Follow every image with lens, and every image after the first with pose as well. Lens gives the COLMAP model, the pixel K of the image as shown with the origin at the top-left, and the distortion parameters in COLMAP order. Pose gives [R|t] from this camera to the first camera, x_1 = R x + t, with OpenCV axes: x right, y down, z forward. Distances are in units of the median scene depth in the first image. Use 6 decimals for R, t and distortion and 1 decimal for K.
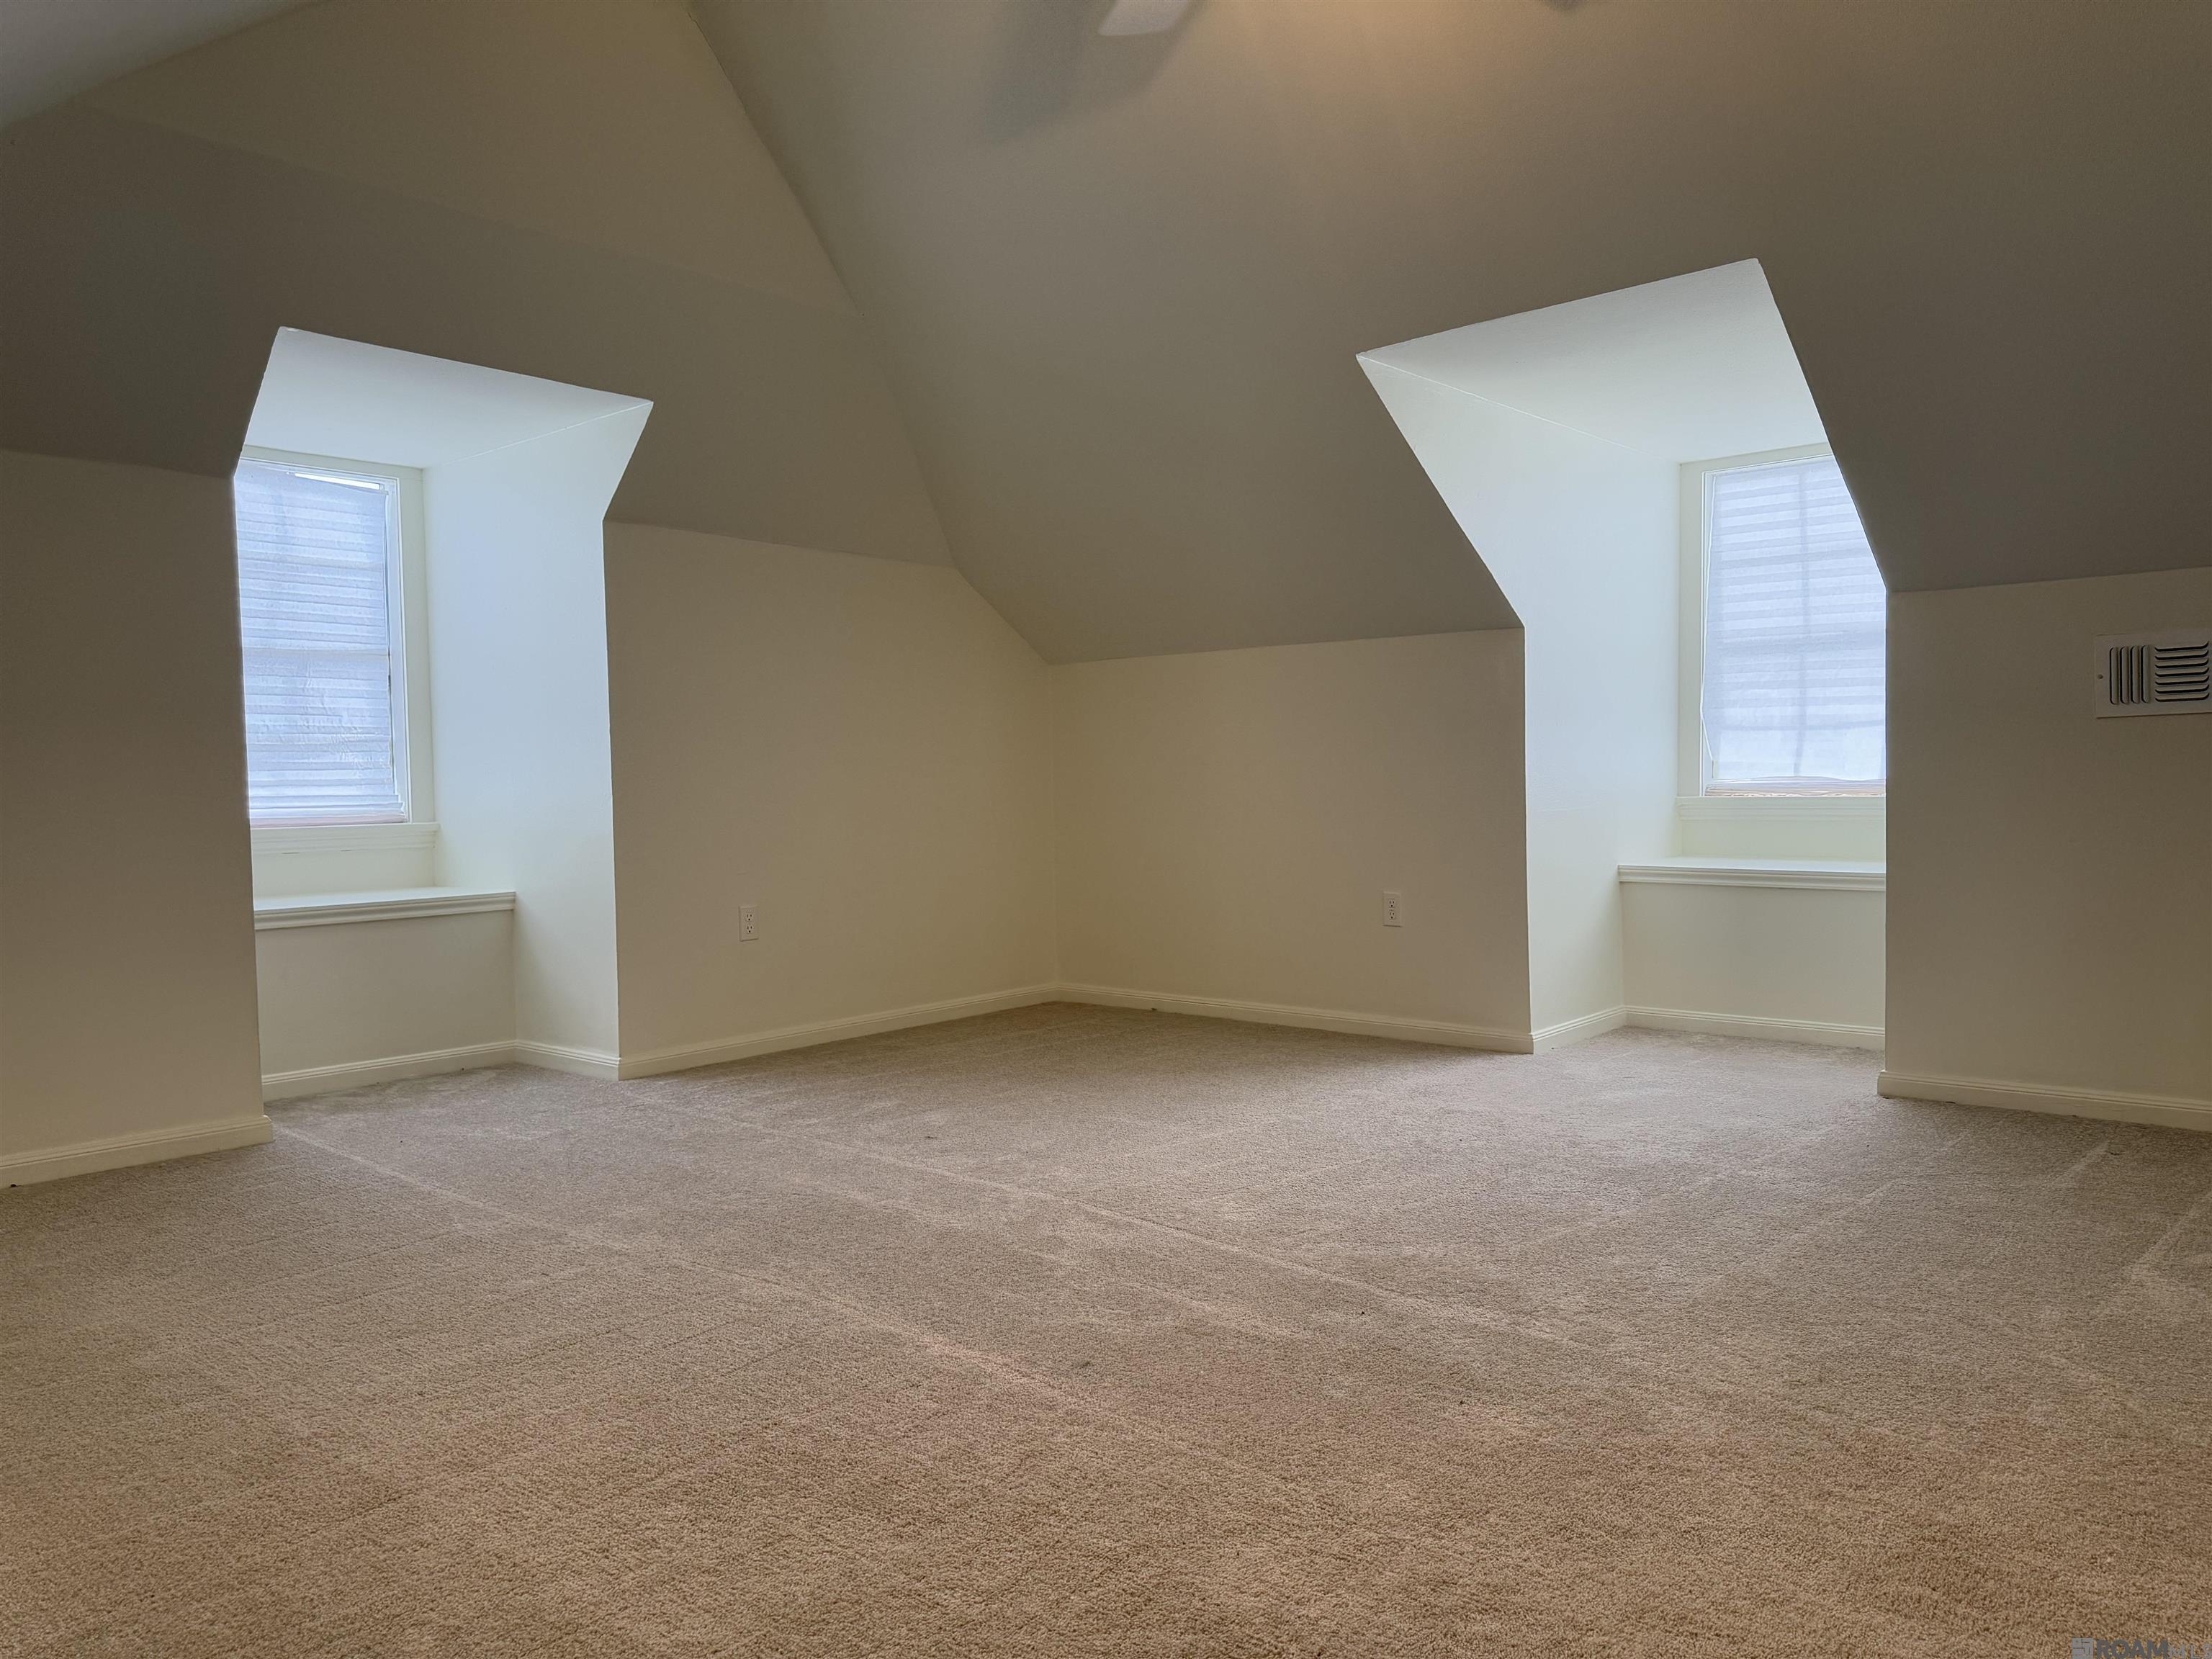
lens RADIAL K [[1560.1, 0, 1110.7], [0, 1560.1, 814.8], [0, 0, 1]] dist [0.068153, -0.073915]
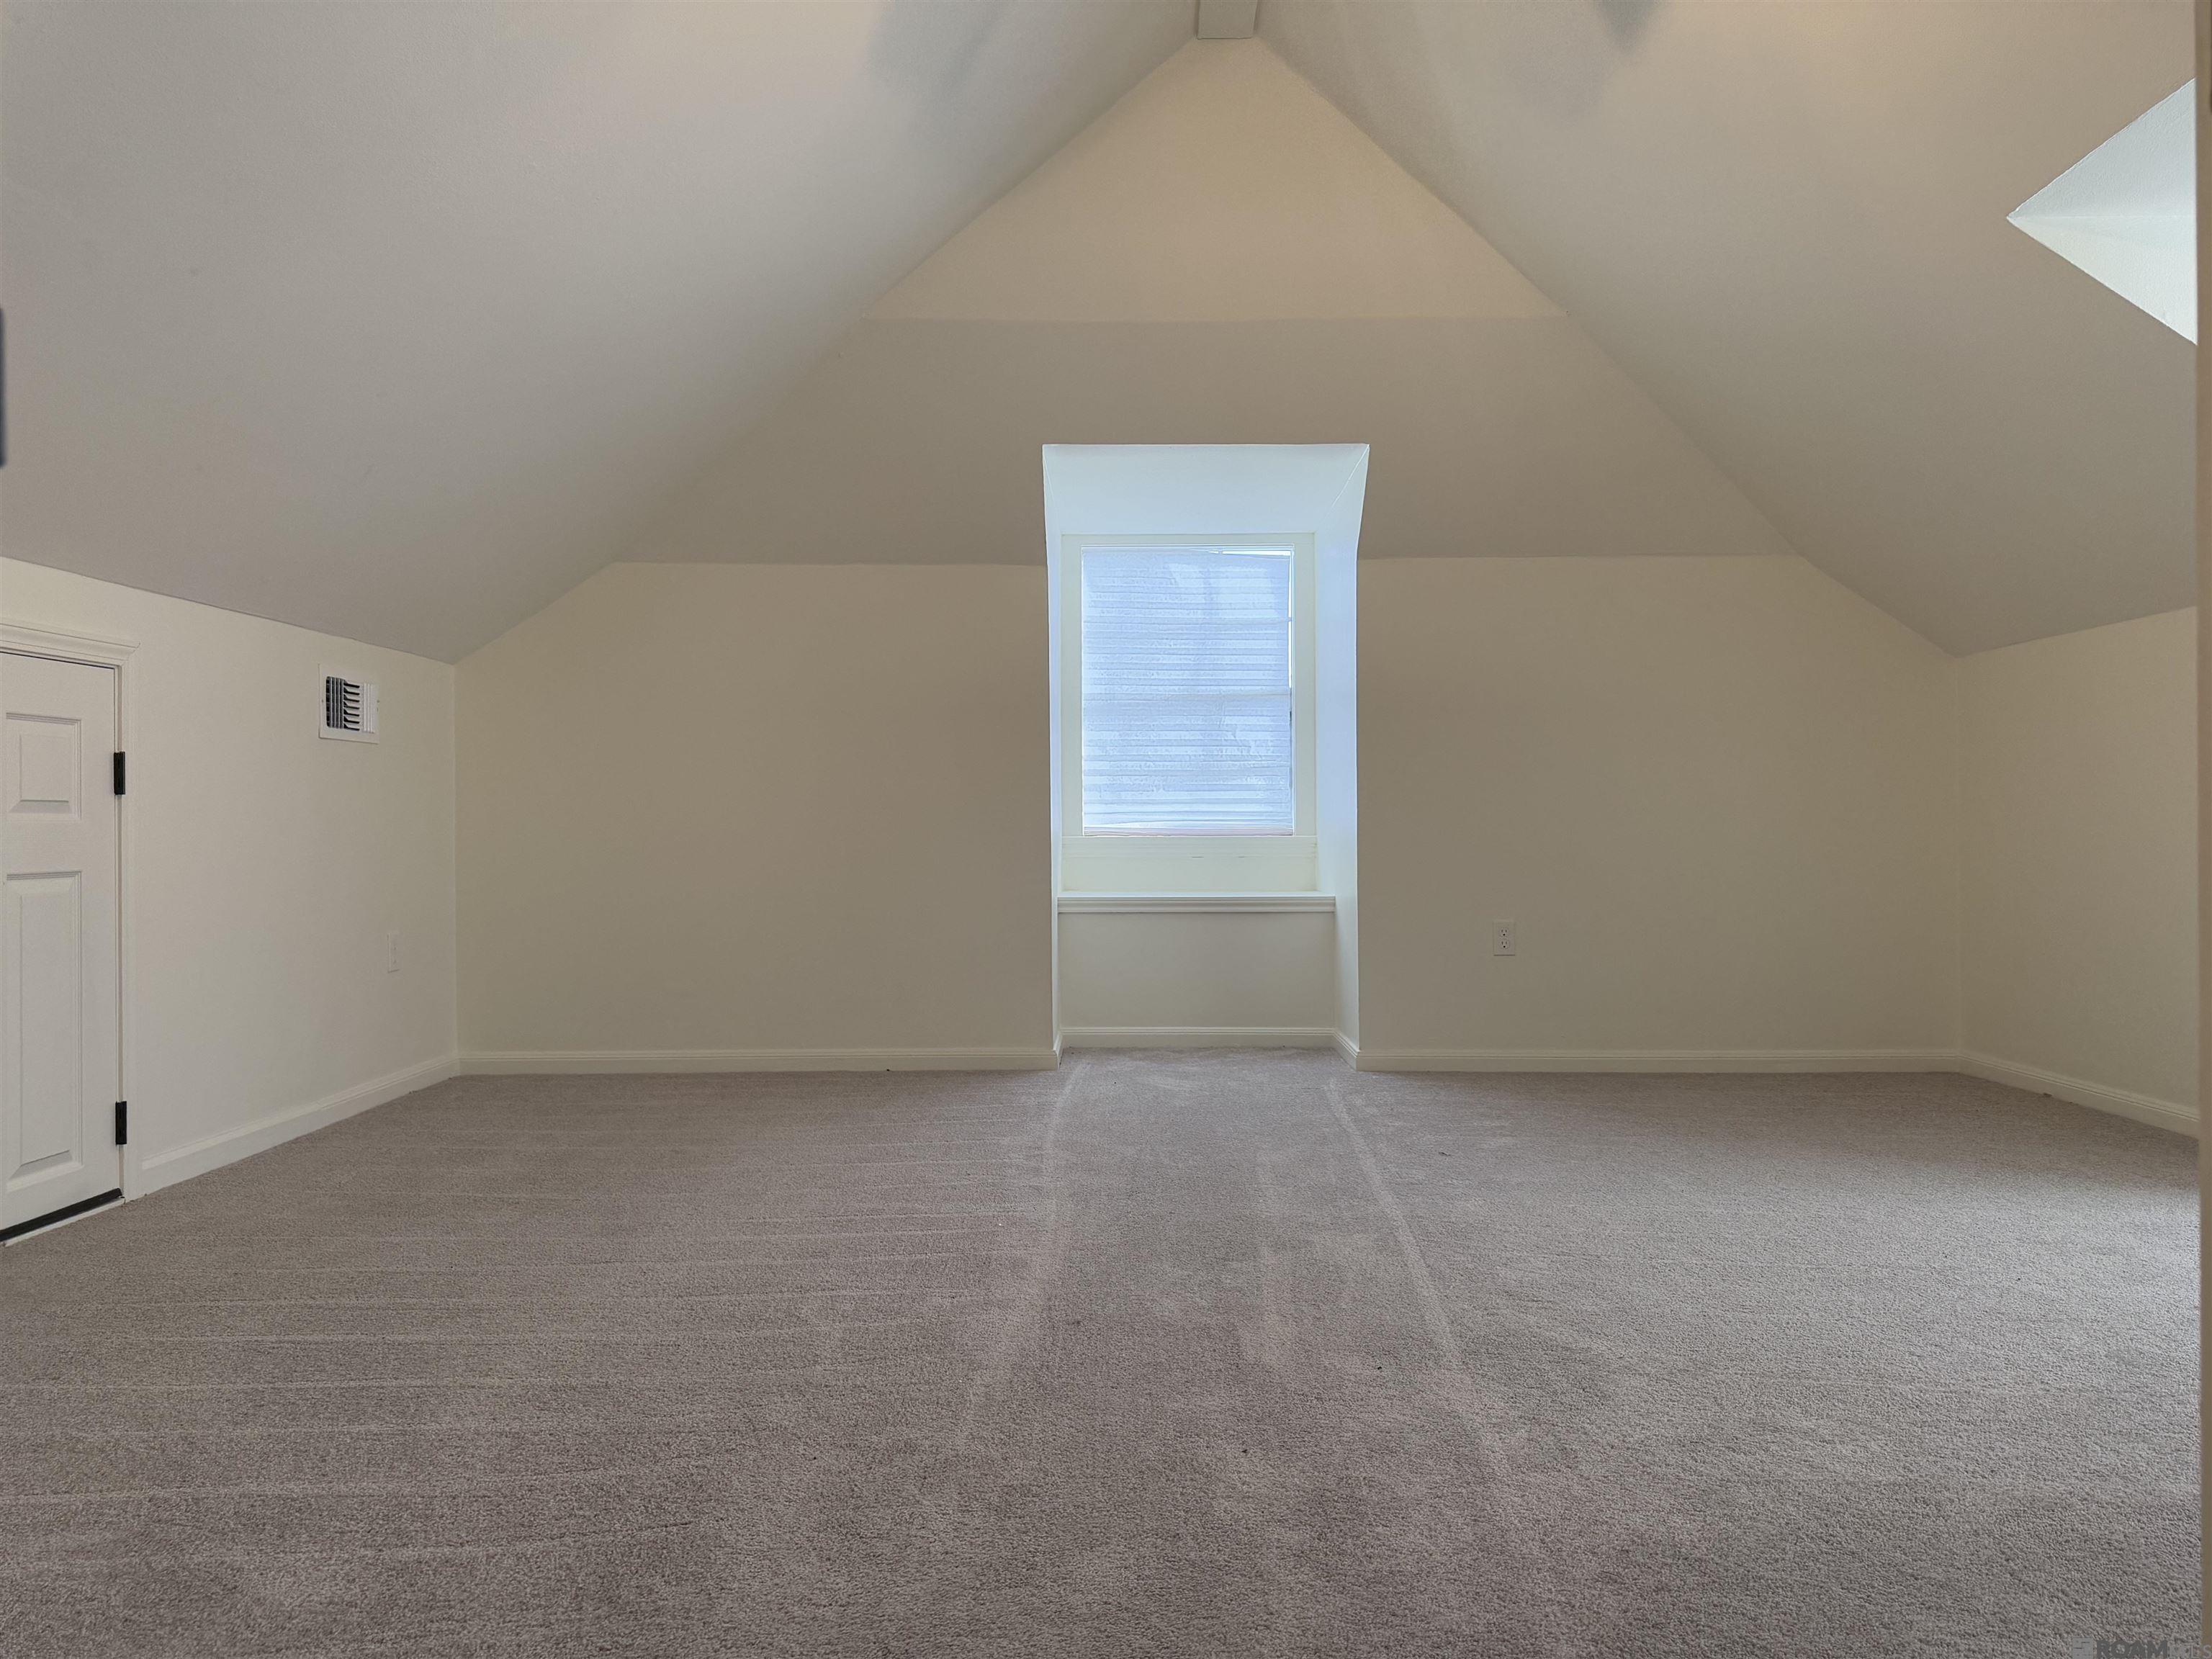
lens RADIAL K [[1560.1, 0, 1105.3], [0, 1560.1, 840.4], [0, 0, 1]] dist [0.068153, -0.073915]
pose [[0.655678, 0.016812, -0.754854, 0.361205], [-0.018132, 0.999814, 0.006518, 0.003820], [0.754823, 0.009413, 0.655861, 0.136569]]
